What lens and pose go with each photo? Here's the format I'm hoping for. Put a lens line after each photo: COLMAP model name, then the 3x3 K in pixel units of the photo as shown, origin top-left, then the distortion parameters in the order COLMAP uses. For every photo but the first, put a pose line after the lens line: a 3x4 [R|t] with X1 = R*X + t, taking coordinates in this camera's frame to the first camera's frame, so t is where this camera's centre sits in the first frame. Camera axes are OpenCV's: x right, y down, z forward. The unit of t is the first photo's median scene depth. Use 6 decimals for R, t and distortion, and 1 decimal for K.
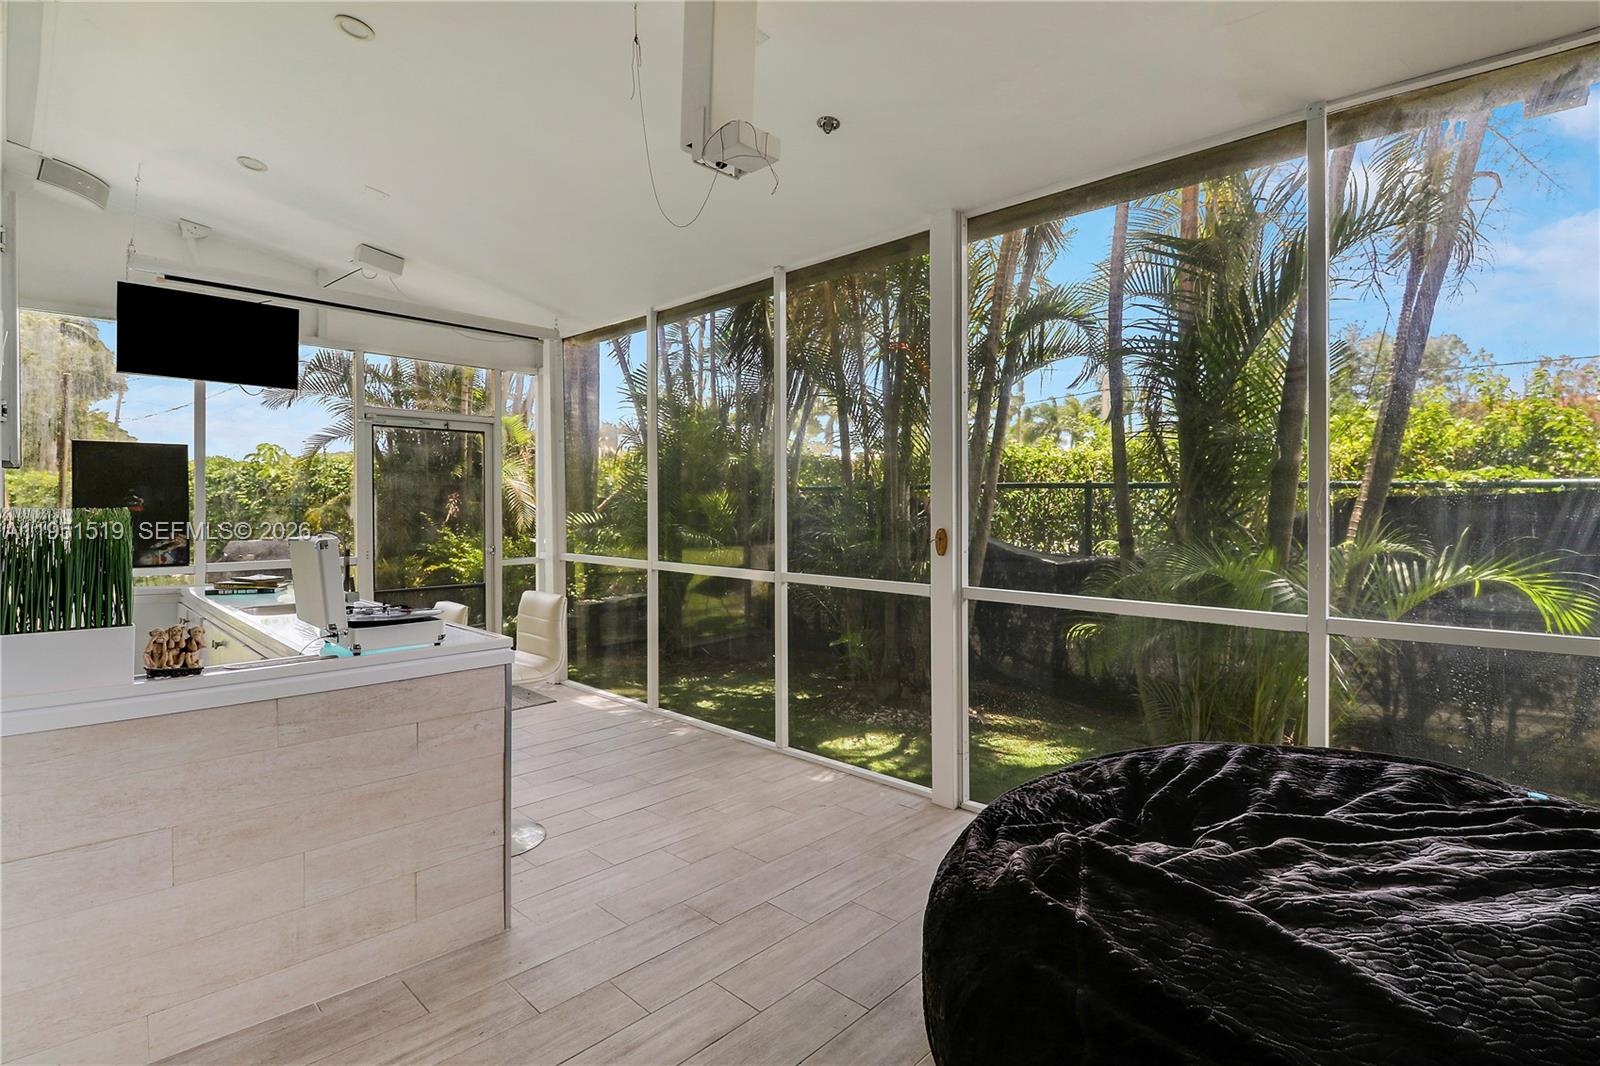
lens RADIAL K [[760.6, 0, 796.5], [0, 760.6, 509.9], [0, 0, 1]] dist [-0.015432, -0.001986]
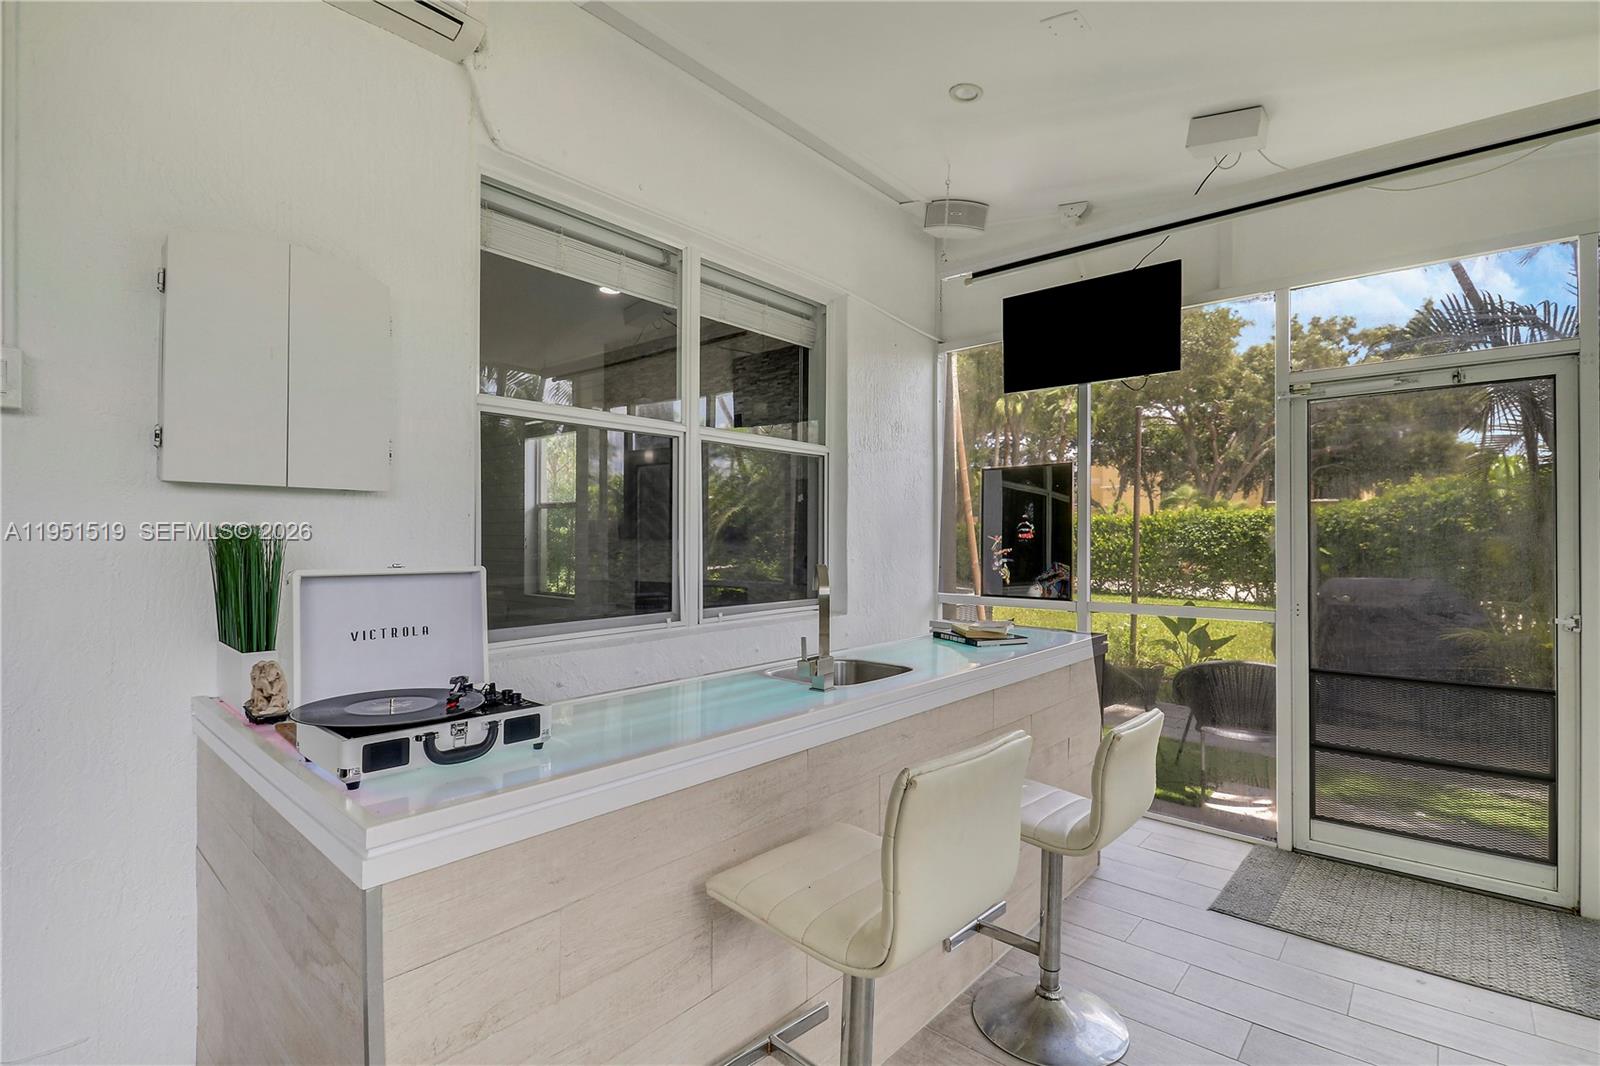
lens RADIAL K [[745.5, 0, 807.6], [0, 745.5, 530.0], [0, 0, 1]] dist [0.000224, -0.008537]
pose [[0.044379, -0.007040, -0.998990, 0.032925], [-0.007062, 0.999948, -0.007361, 0.000712], [0.998990, 0.007382, 0.044327, 0.736173]]
